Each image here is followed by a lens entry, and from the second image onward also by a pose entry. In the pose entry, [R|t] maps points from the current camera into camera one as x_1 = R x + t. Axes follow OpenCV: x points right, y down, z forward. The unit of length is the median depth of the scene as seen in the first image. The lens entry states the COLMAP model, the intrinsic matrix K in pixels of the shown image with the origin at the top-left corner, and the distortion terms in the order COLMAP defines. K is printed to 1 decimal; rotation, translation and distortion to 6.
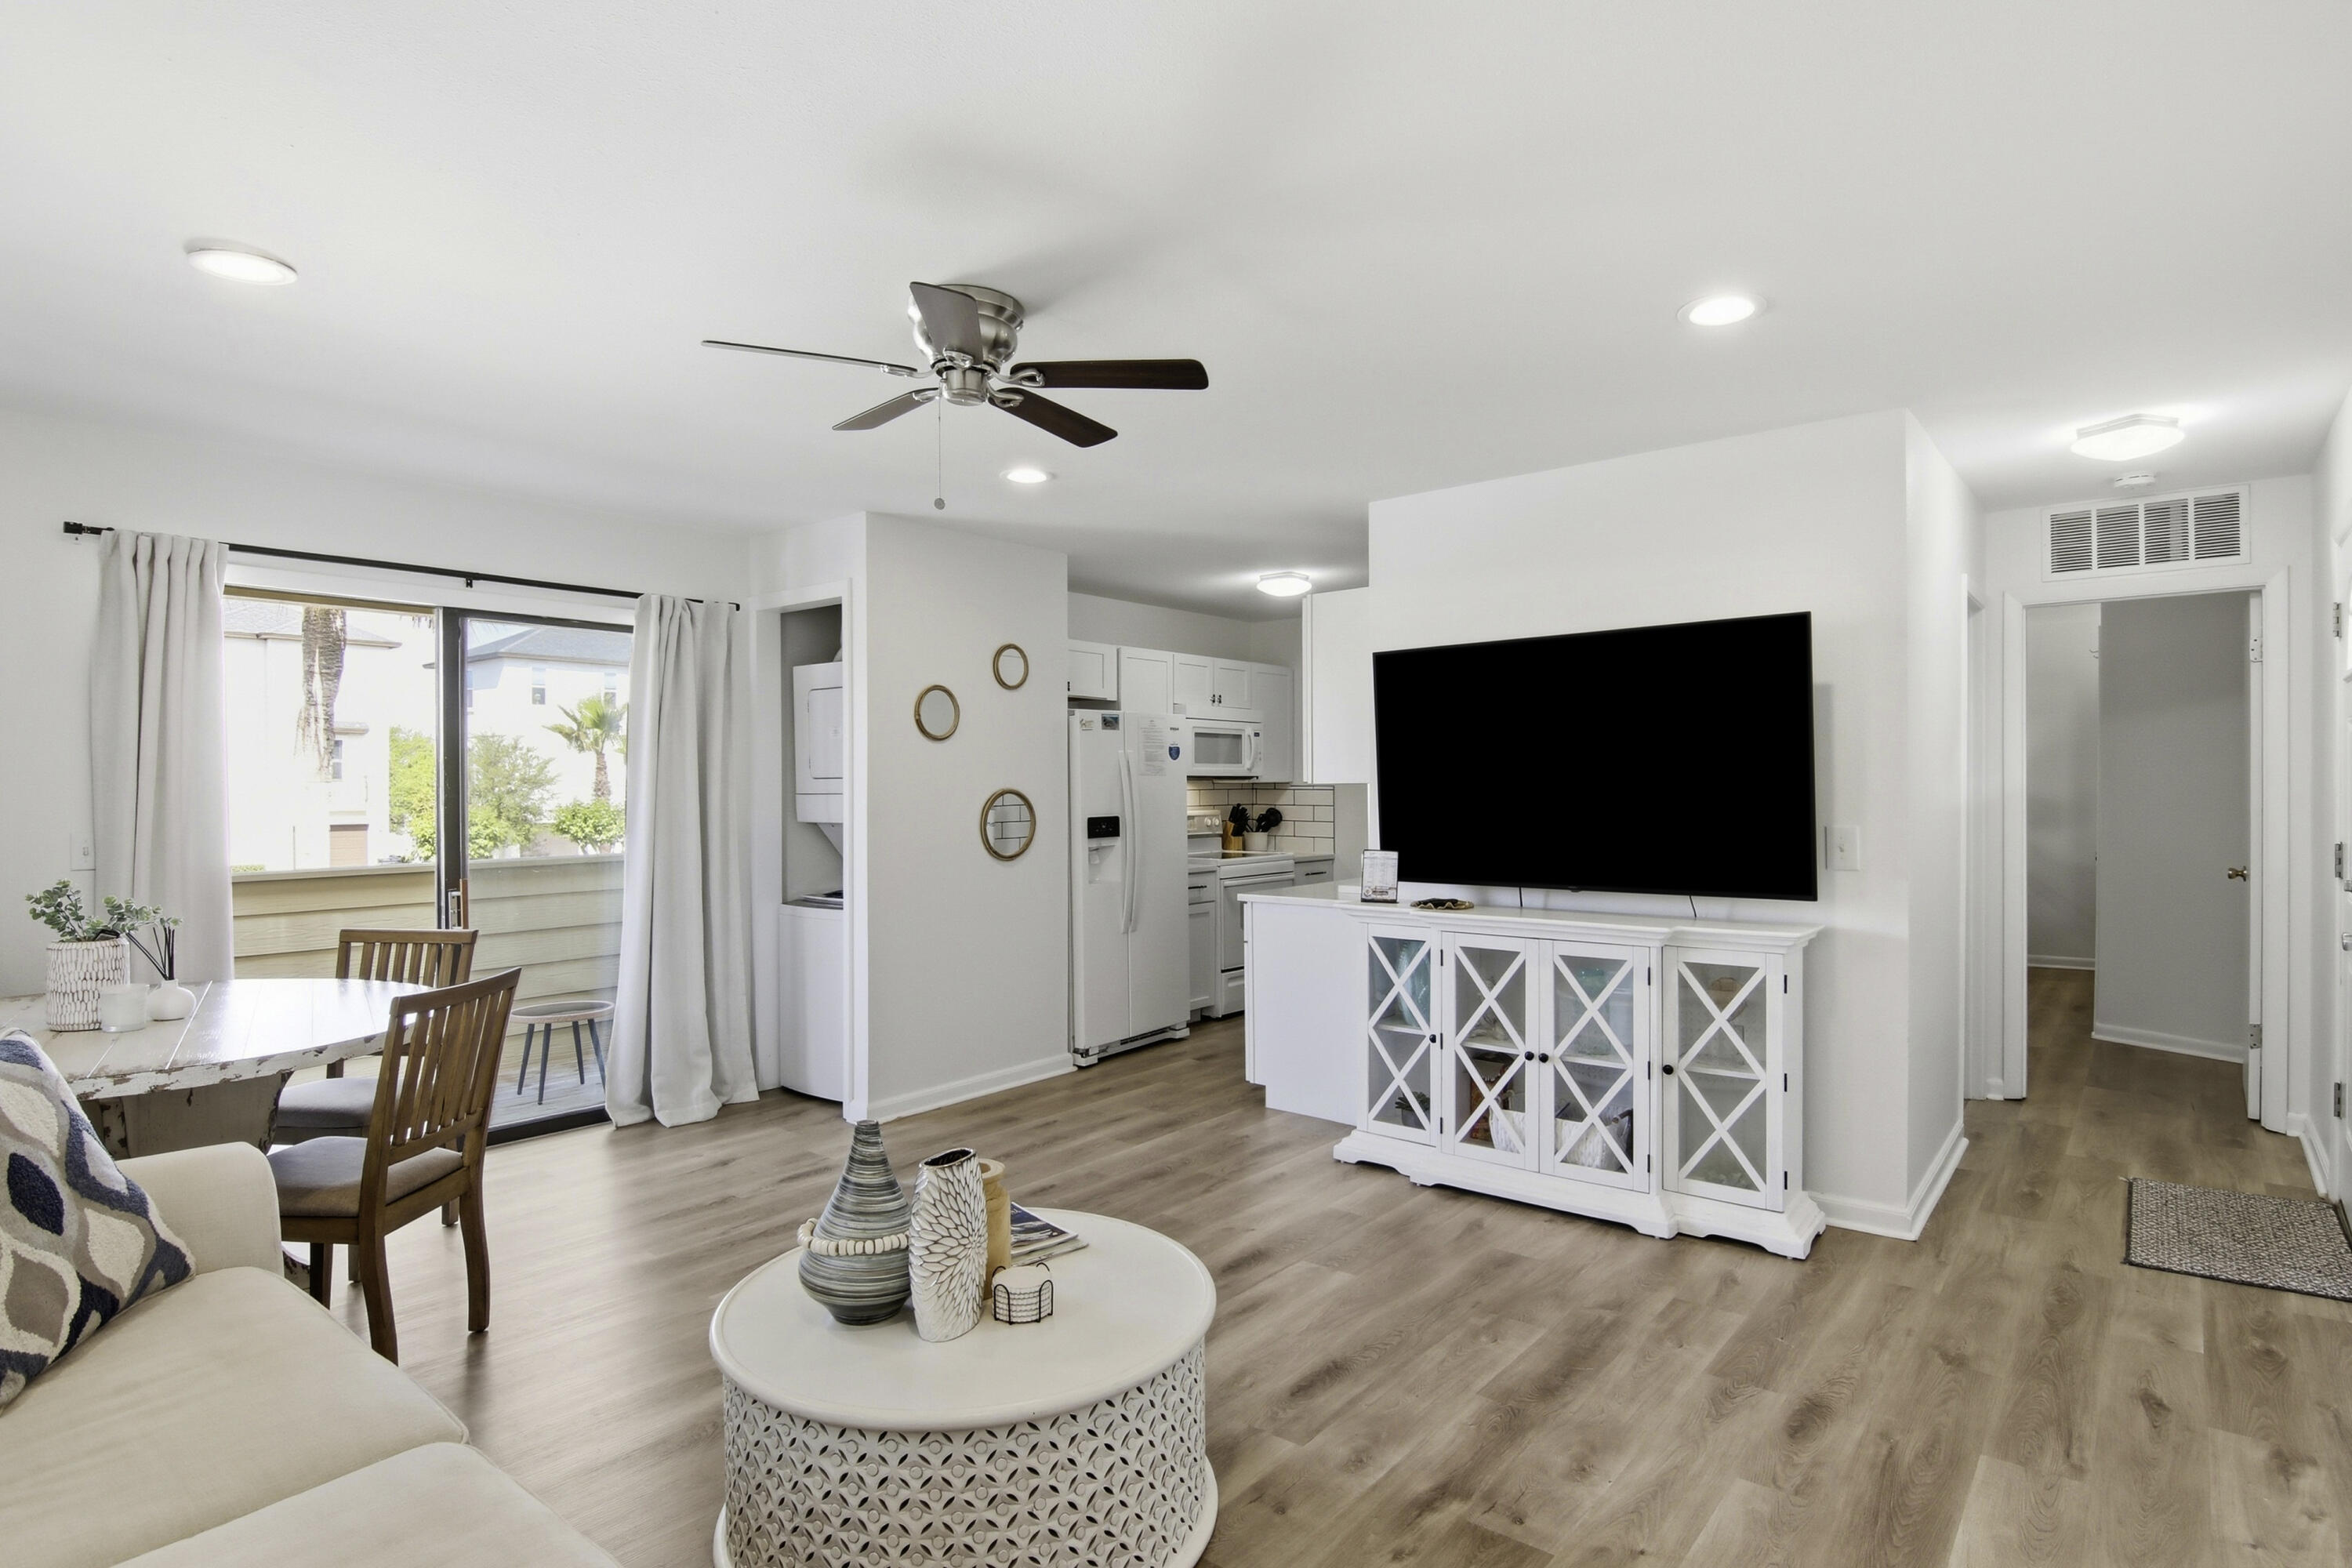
lens RADIAL K [[1227.6, 0, 1186.8], [0, 1227.6, 791.6], [0, 0, 1]] dist [-0.005575, -0.011345]
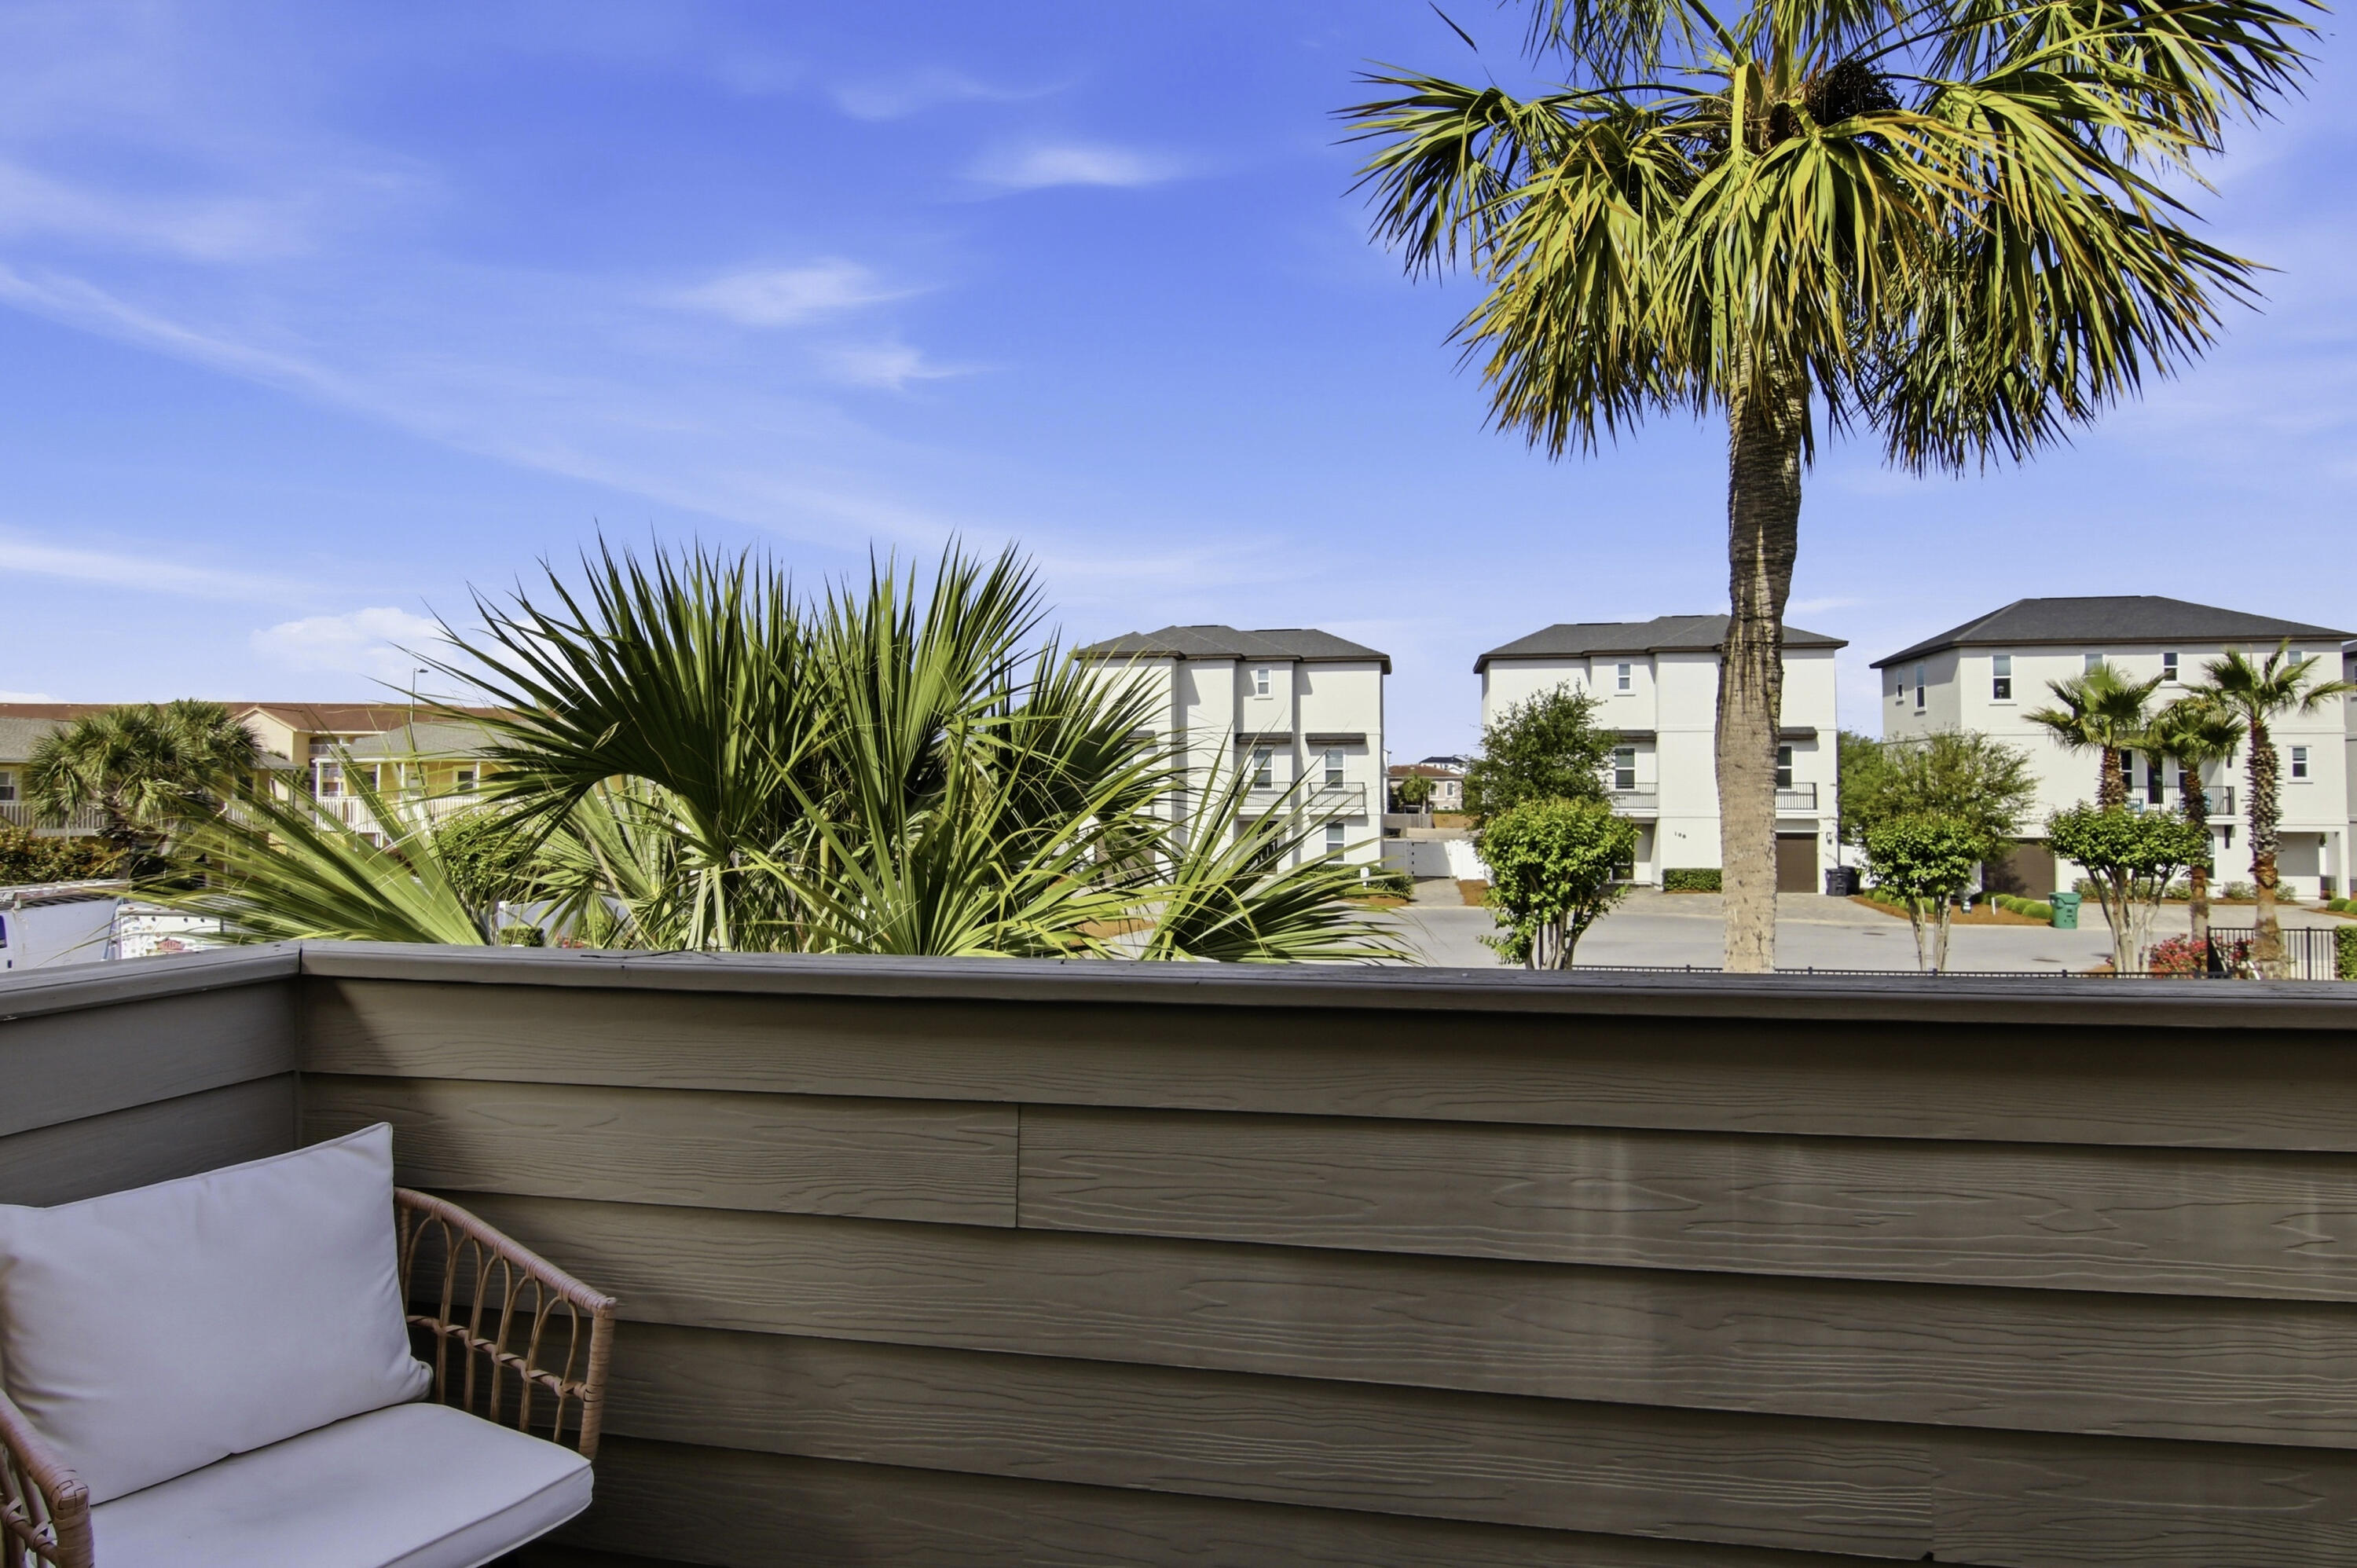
lens RADIAL K [[1230.1, 0, 1178.1], [0, 1230.1, 764.3], [0, 0, 1]] dist [-0.005575, -0.011345]
pose [[0.482166, -0.020699, -0.875835, -0.588953], [-0.006637, 0.999606, -0.027278, 0.022717], [0.876055, 0.018965, 0.481839, 0.843285]]
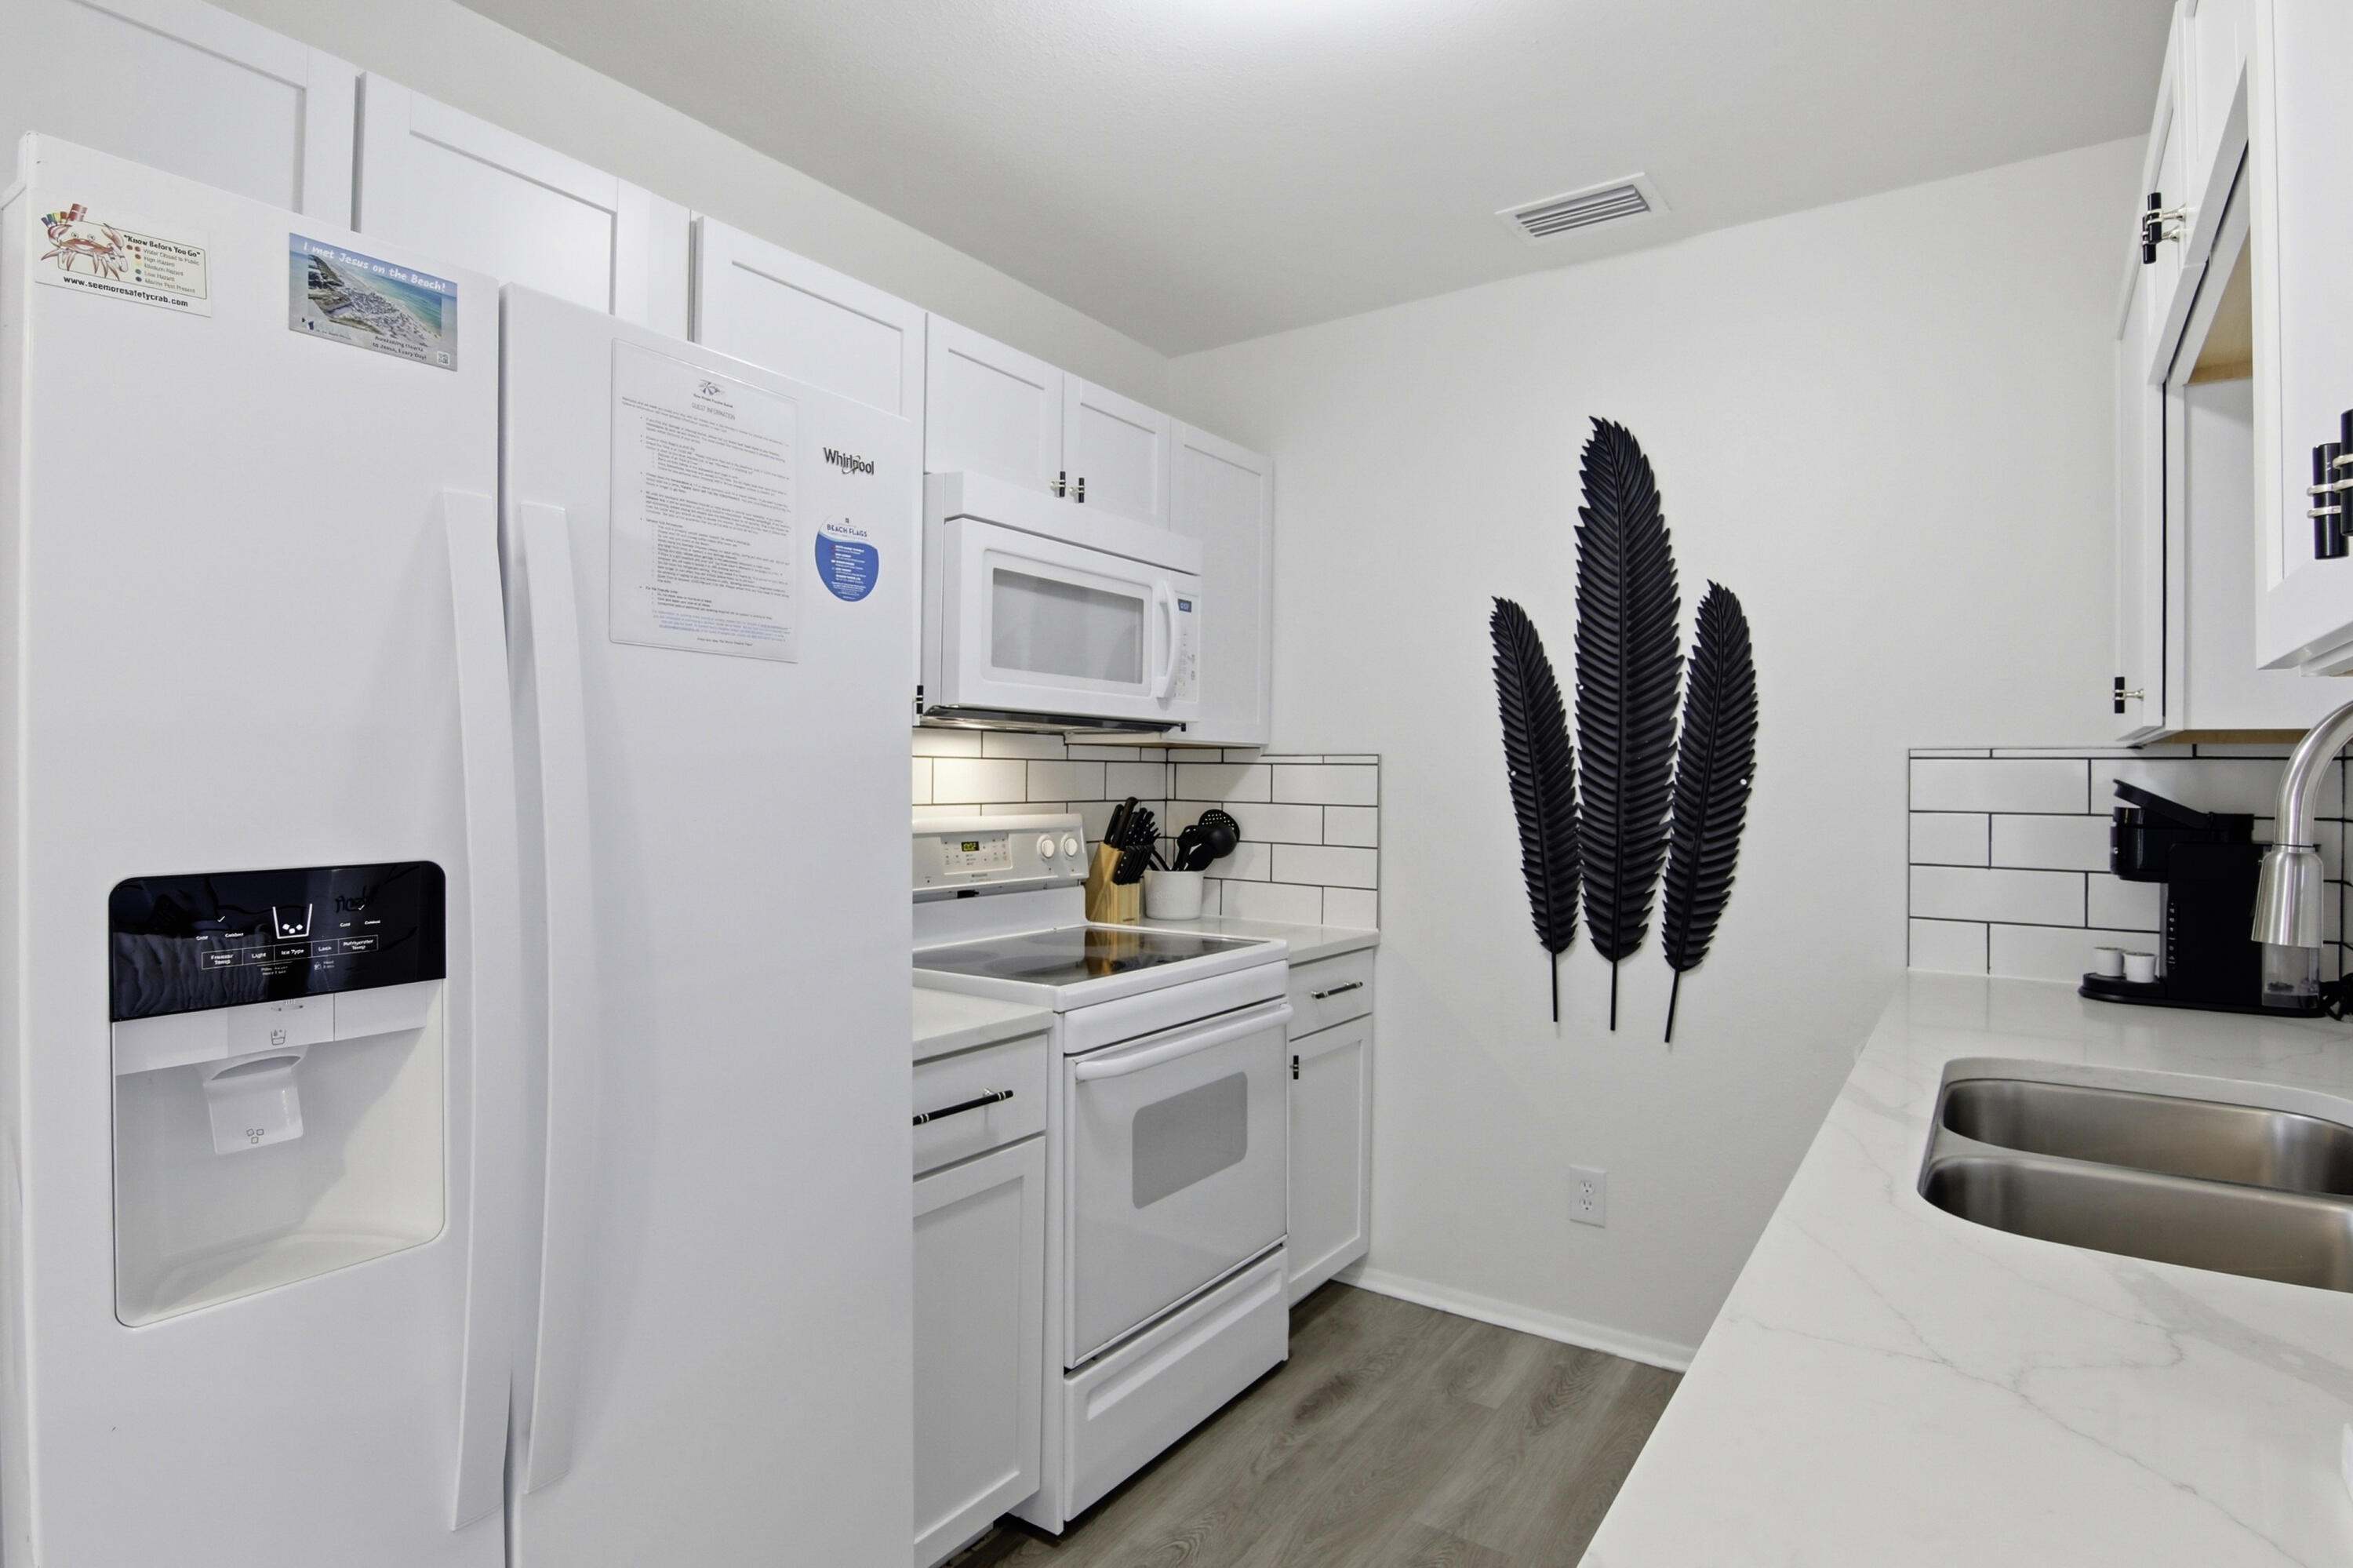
lens RADIAL K [[1228.1, 0, 1190.1], [0, 1228.1, 772.8], [0, 0, 1]] dist [-0.005575, -0.011345]
pose [[0.995974, 0.013381, 0.088642, 0.041735], [-0.012478, 0.999864, -0.010741, 0.009221], [-0.088773, 0.009592, 0.996006, 0.973467]]
